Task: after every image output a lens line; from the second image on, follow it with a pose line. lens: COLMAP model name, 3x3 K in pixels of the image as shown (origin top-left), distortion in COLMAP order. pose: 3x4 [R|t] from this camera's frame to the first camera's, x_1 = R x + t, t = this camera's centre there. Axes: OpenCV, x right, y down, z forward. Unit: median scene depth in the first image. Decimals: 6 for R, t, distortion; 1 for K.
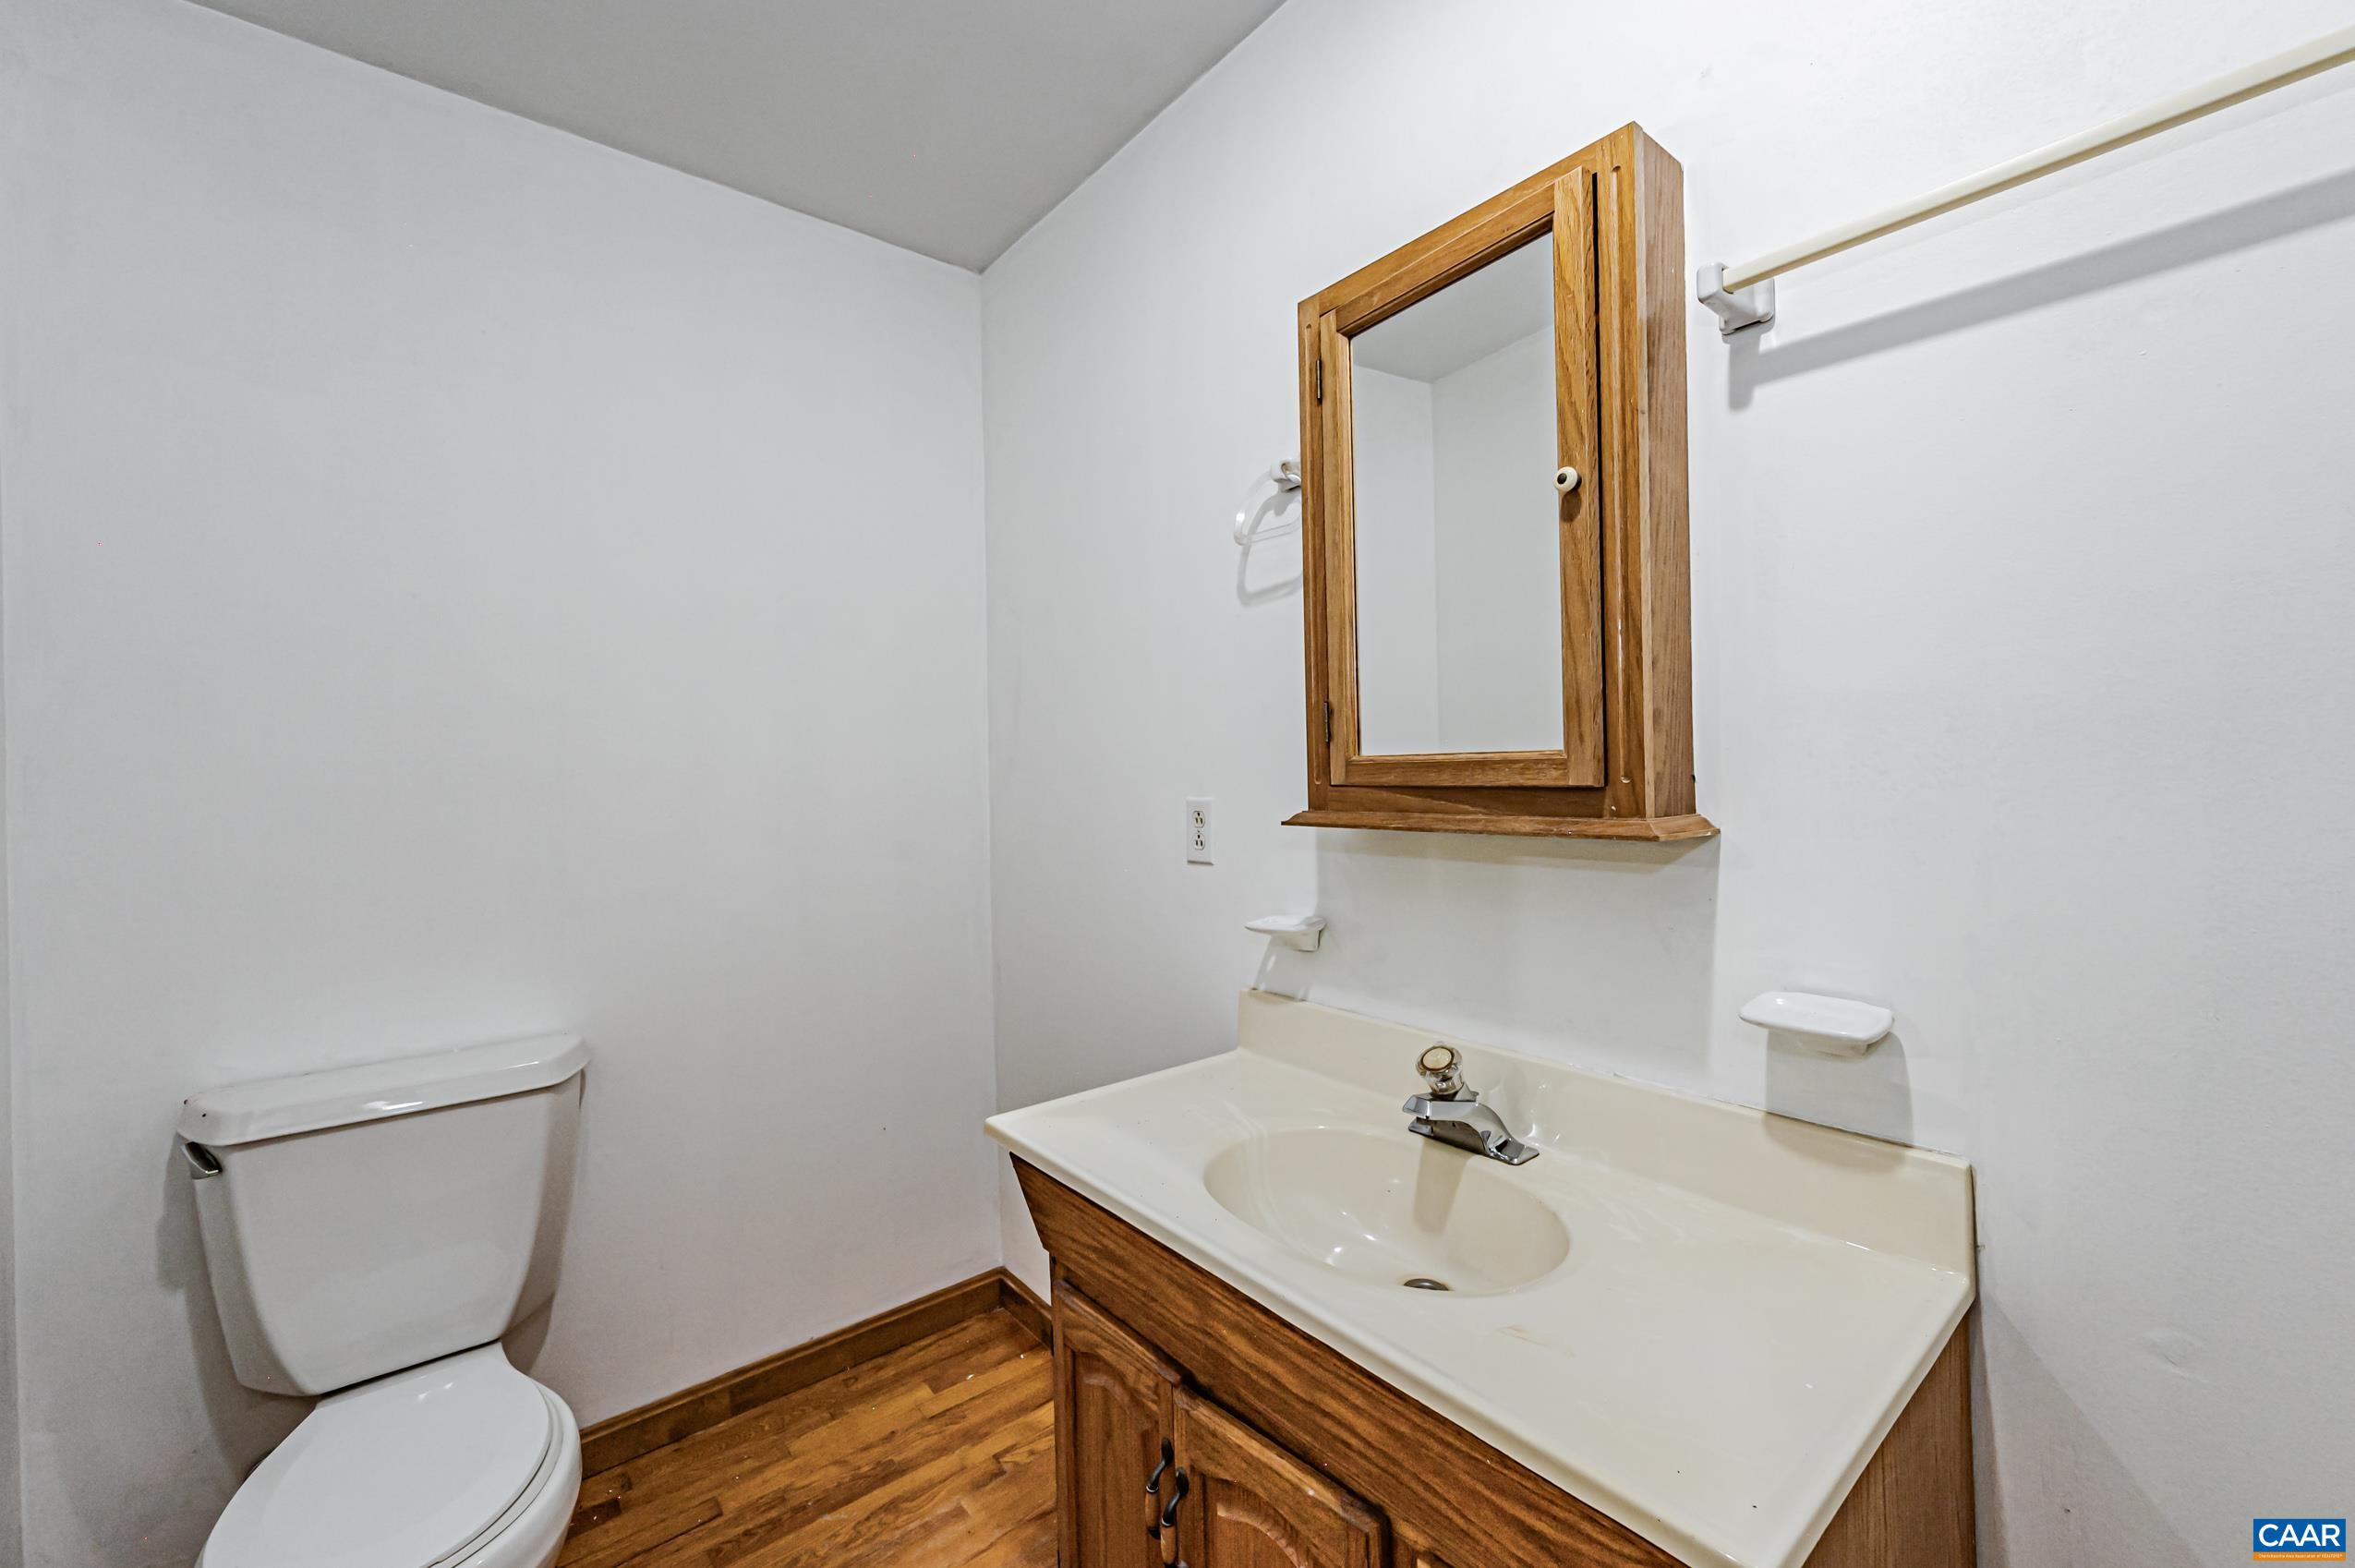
lens RADIAL K [[953.0, 0, 1179.5], [0, 953.0, 768.3], [0, 0, 1]] dist [0.003448, -0.001407]
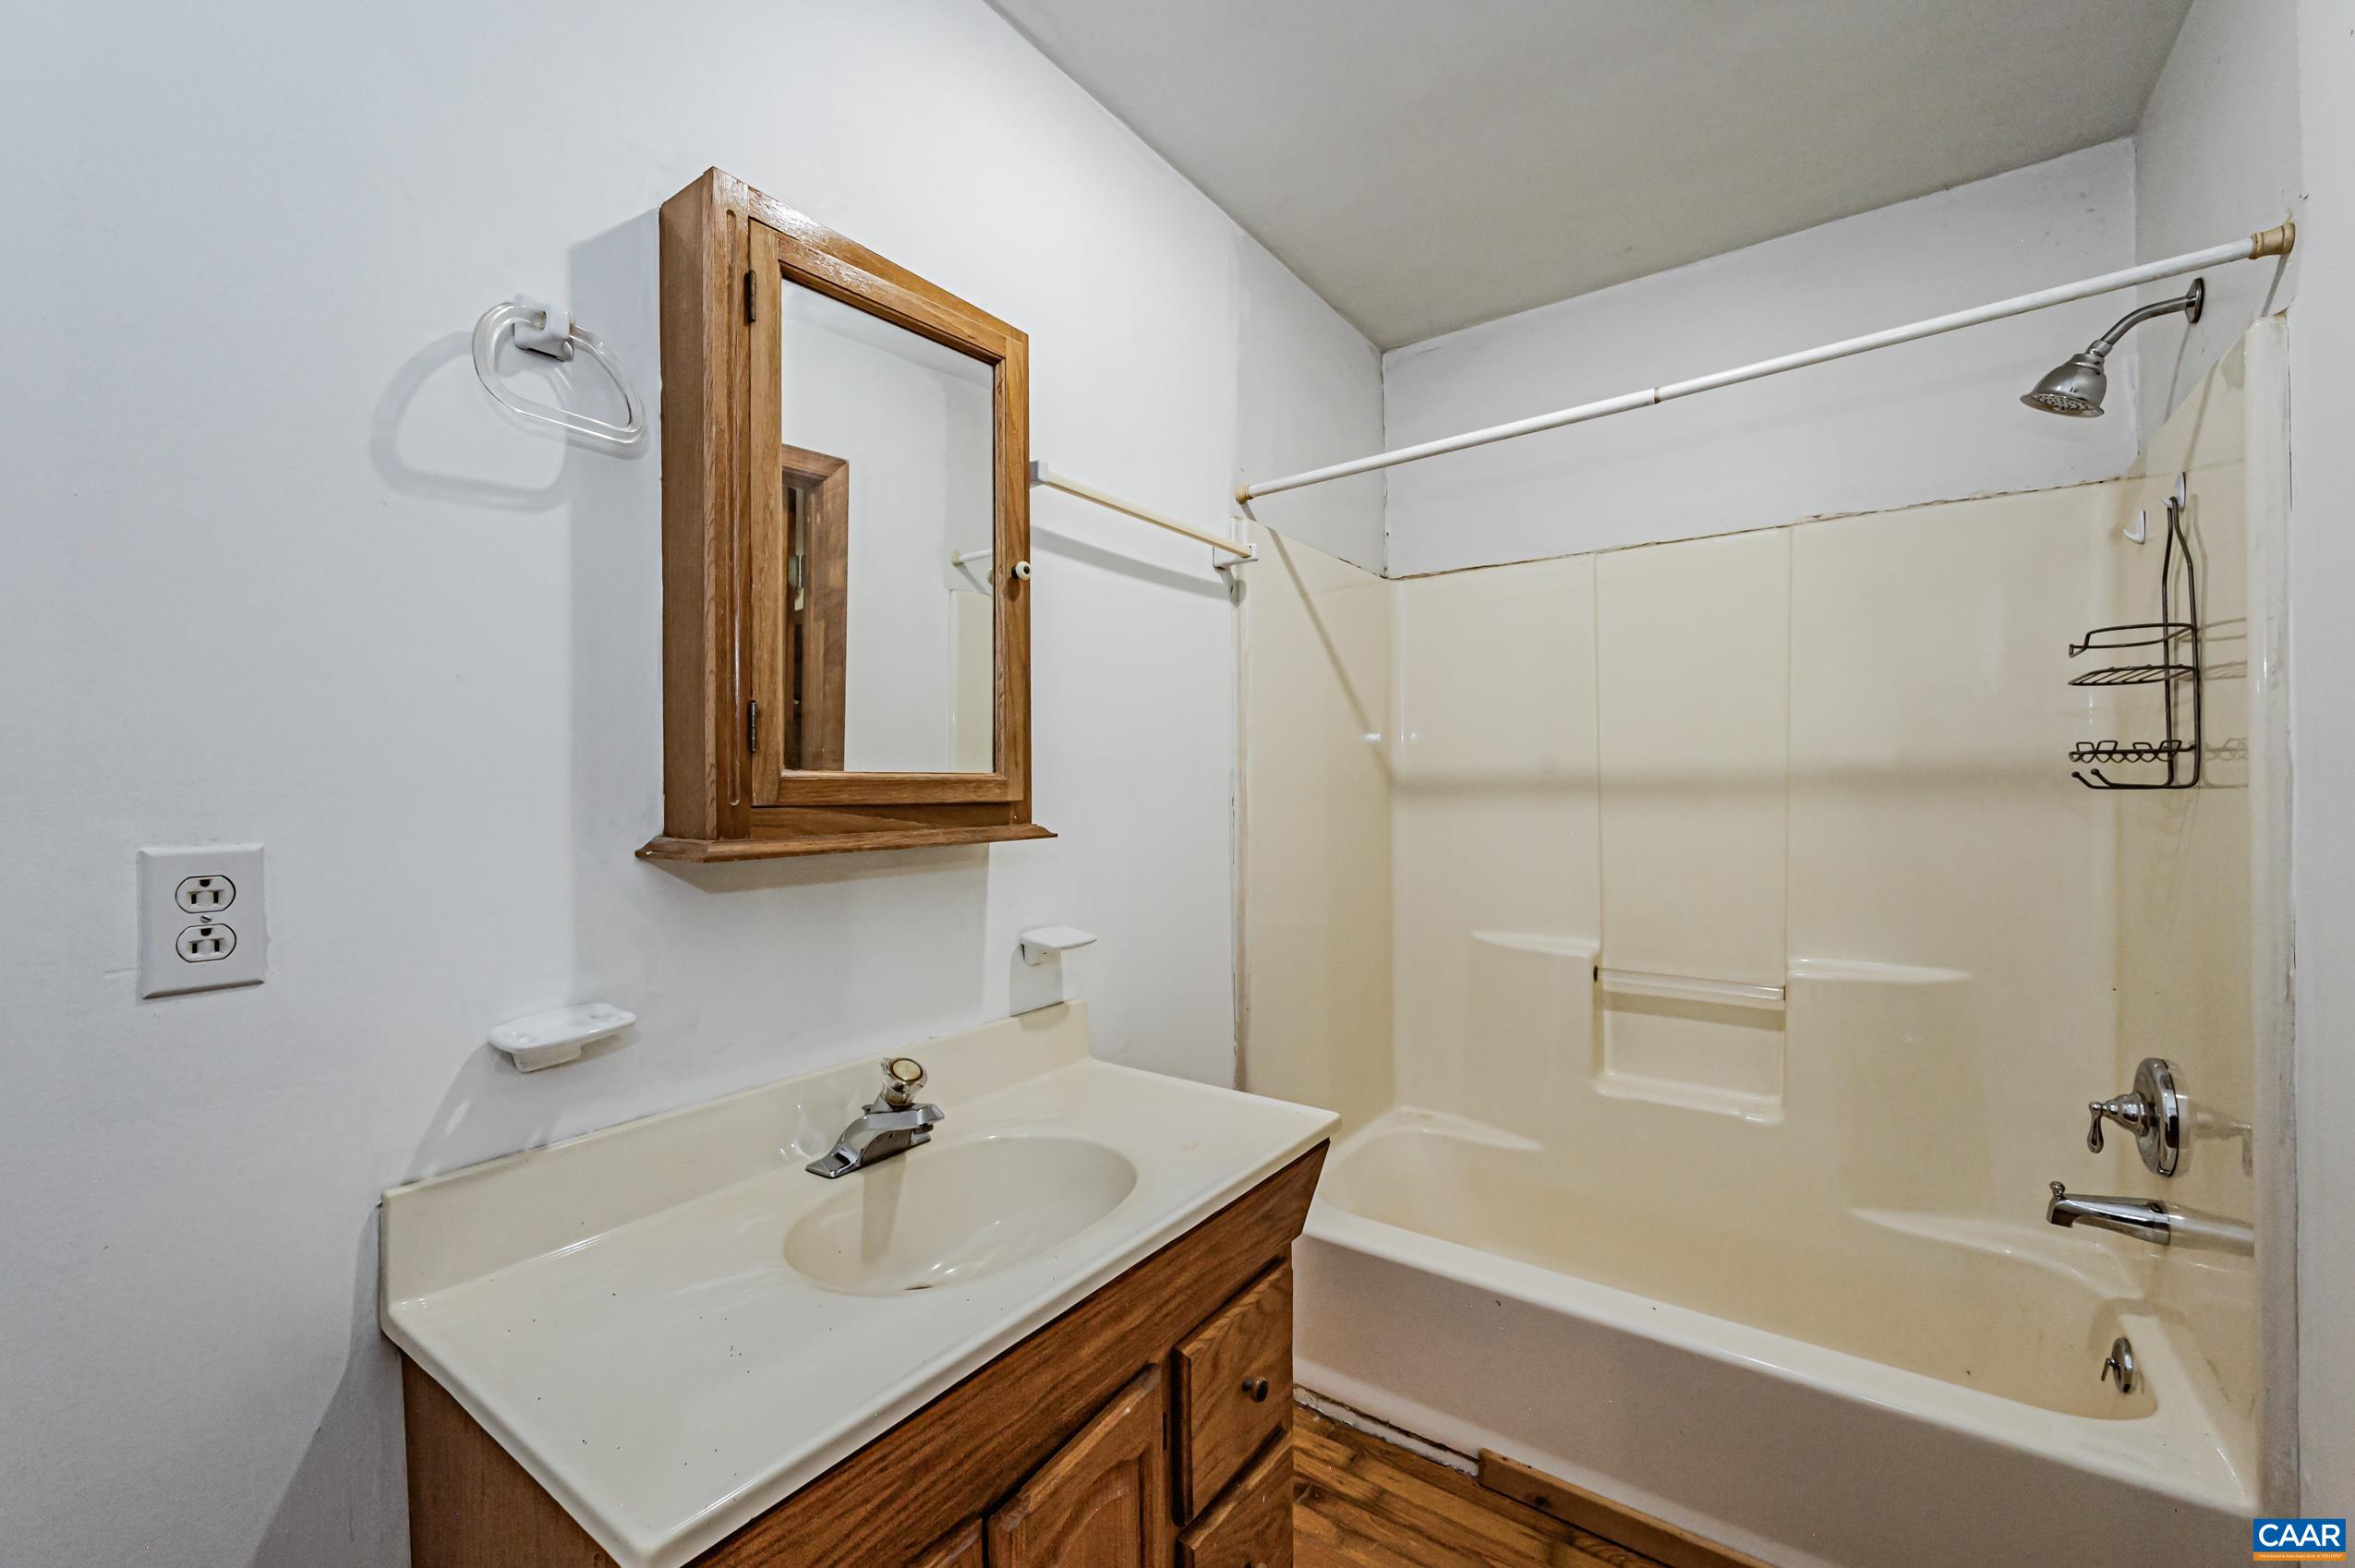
lens RADIAL K [[953.0, 0, 1175.6], [0, 953.0, 787.4], [0, 0, 1]] dist [0.003448, -0.001407]
pose [[-0.268395, 0.022310, 0.963051, -0.825395], [0.009827, 0.999743, -0.020421, 0.025842], [-0.963259, 0.003983, -0.268545, 1.028449]]
